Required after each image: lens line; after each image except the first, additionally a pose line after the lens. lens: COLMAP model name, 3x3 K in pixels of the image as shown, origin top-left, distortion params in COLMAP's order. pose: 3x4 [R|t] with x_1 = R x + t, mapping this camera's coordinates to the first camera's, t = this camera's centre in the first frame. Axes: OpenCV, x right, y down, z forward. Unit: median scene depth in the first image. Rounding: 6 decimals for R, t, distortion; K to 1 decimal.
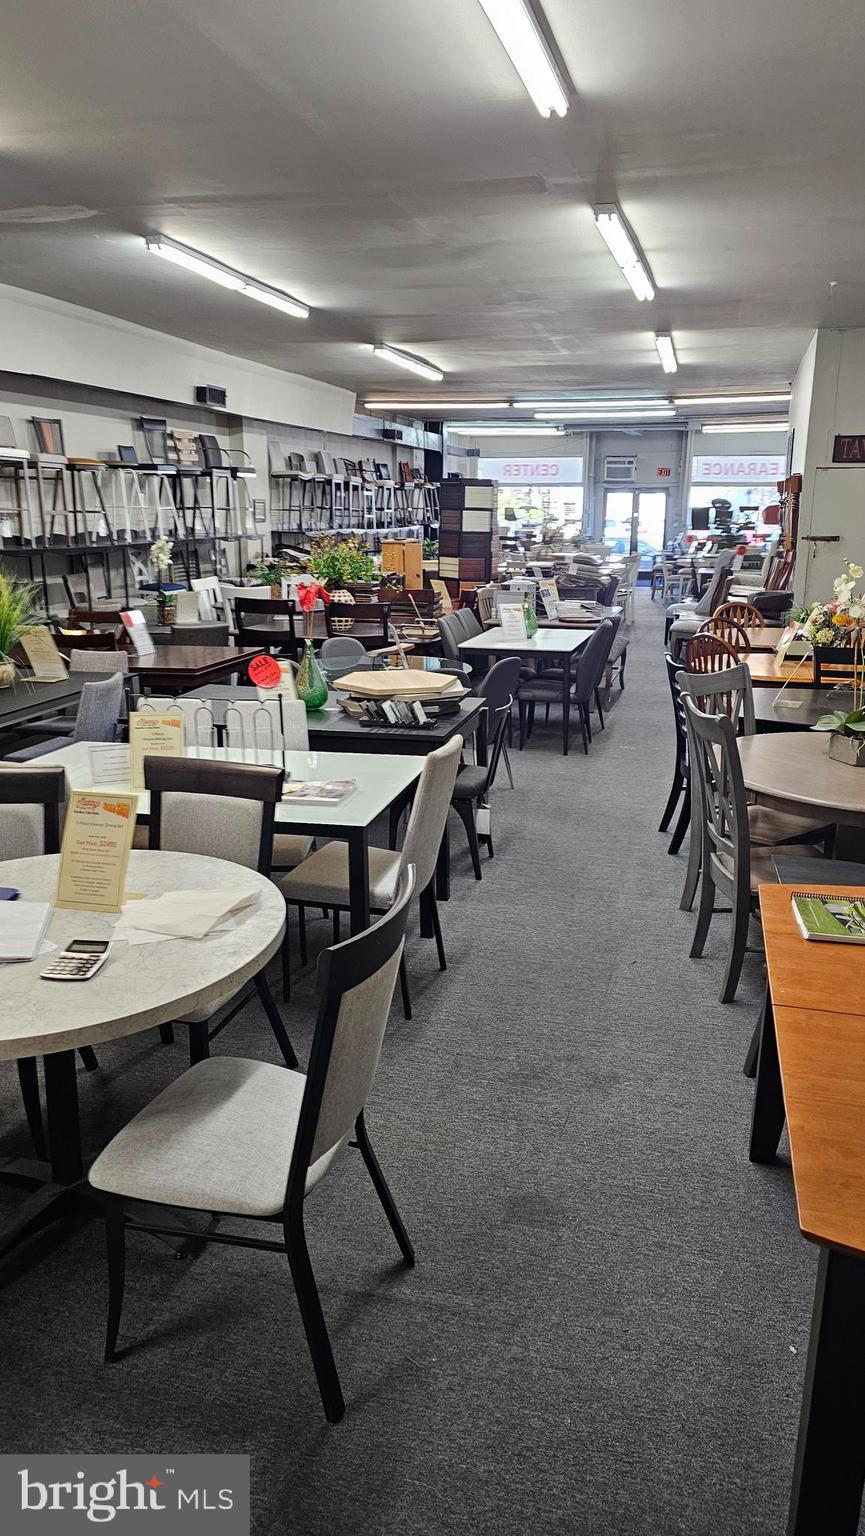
lens RADIAL K [[1131.3, 0, 432.5], [0, 1131.3, 768.0], [0, 0, 1]] dist [0.100631, -0.115438]
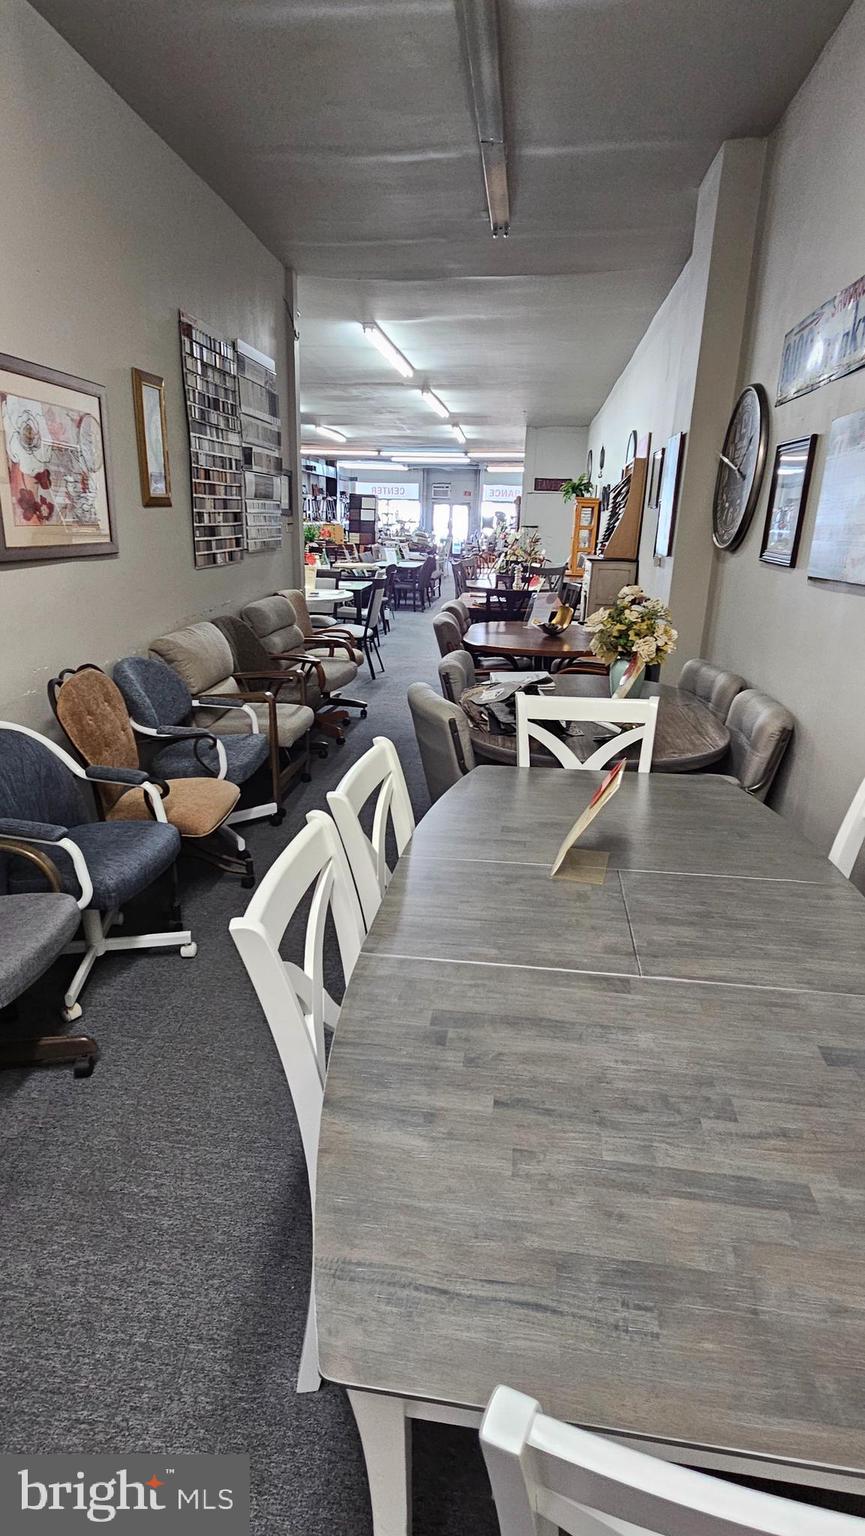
lens RADIAL K [[761.1, 0, 424.4], [0, 761.1, 767.1], [0, 0, 1]] dist [0.000213, 0.001112]
pose [[0.990892, -0.025948, 0.132134, -0.029085], [0.013609, 0.995532, 0.093444, 0.057586], [-0.133968, -0.090795, 0.986818, -0.217333]]
